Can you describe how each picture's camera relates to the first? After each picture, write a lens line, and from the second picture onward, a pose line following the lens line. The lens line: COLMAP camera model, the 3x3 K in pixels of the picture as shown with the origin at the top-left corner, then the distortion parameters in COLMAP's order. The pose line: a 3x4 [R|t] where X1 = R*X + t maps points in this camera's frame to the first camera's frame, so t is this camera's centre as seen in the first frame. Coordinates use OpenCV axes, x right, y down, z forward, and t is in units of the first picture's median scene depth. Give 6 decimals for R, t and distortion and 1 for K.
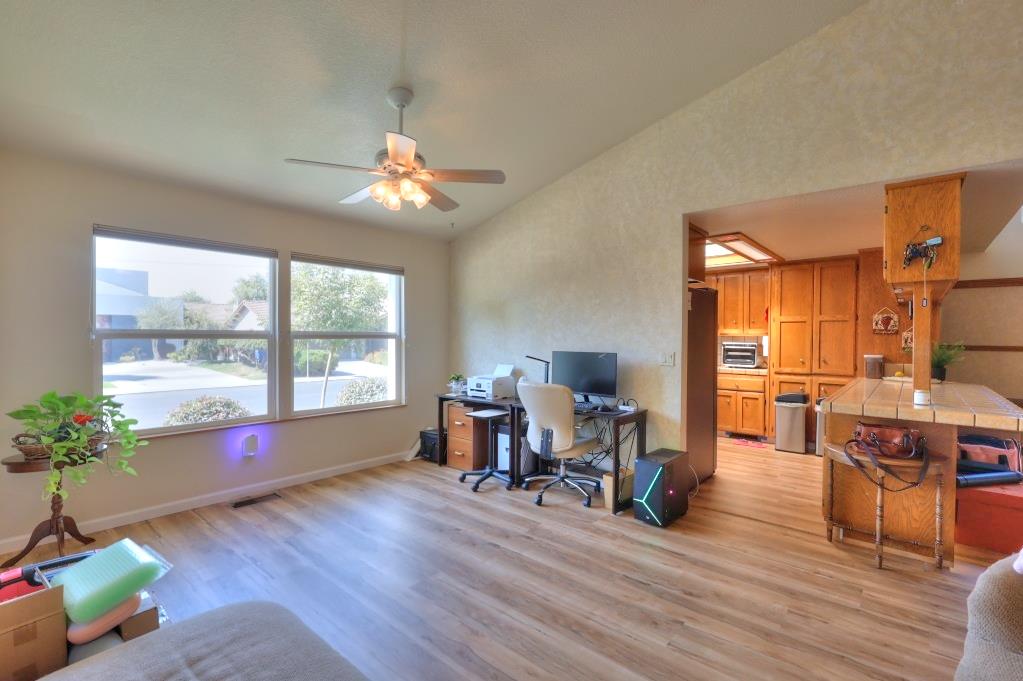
lens RADIAL K [[463.6, 0, 513.0], [0, 463.6, 340.6], [0, 0, 1]] dist [-0.002993, 0.000565]
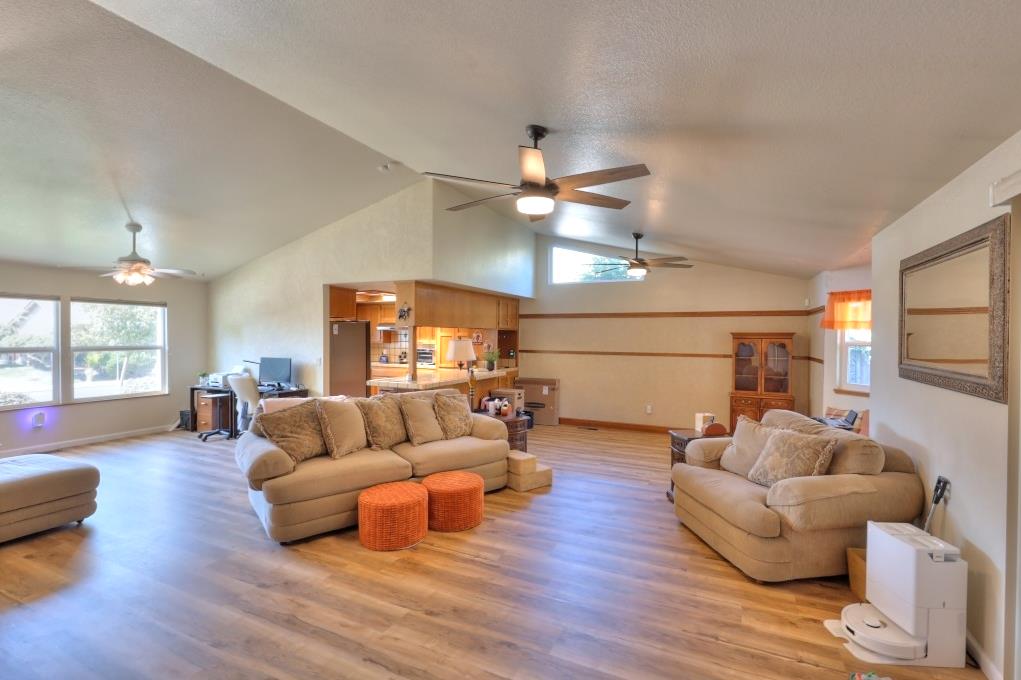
lens RADIAL K [[462.7, 0, 513.3], [0, 462.7, 338.8], [0, 0, 1]] dist [-0.002993, 0.000565]
pose [[0.962060, -0.003782, 0.272812, 0.537447], [0.003095, 0.999991, 0.002947, -0.049591], [-0.272820, -0.001991, 0.962063, -0.915730]]
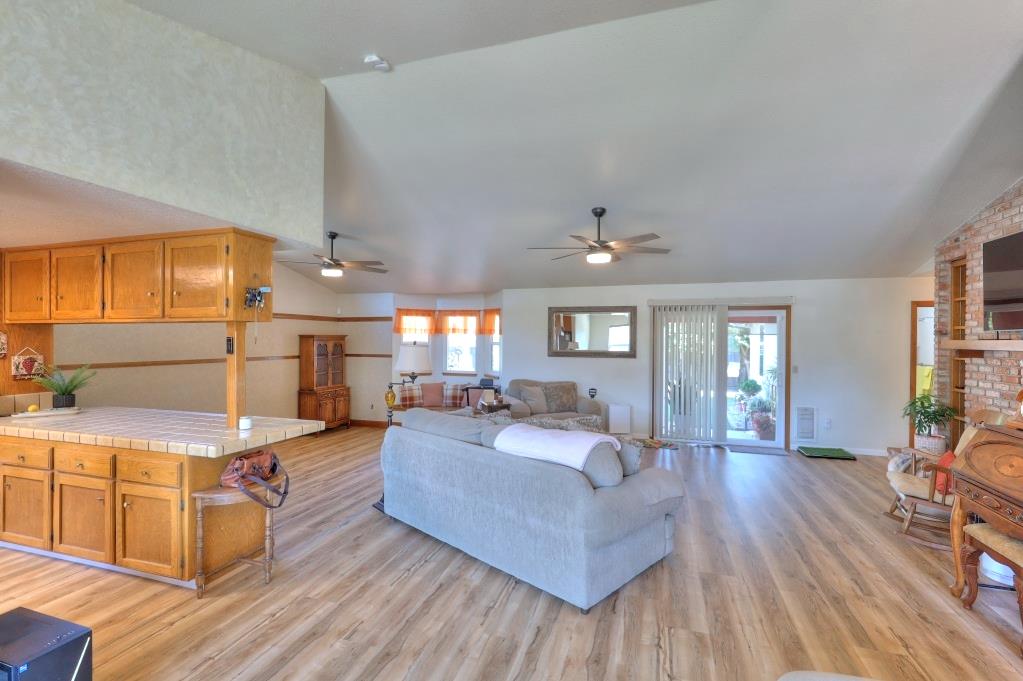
lens RADIAL K [[463.6, 0, 511.1], [0, 463.6, 339.5], [0, 0, 1]] dist [-0.002993, 0.000565]
pose [[-0.395628, -0.009448, 0.918362, -0.294728], [-0.000610, 0.999950, 0.010024, -0.066017], [-0.918411, 0.003406, -0.395614, 0.597319]]
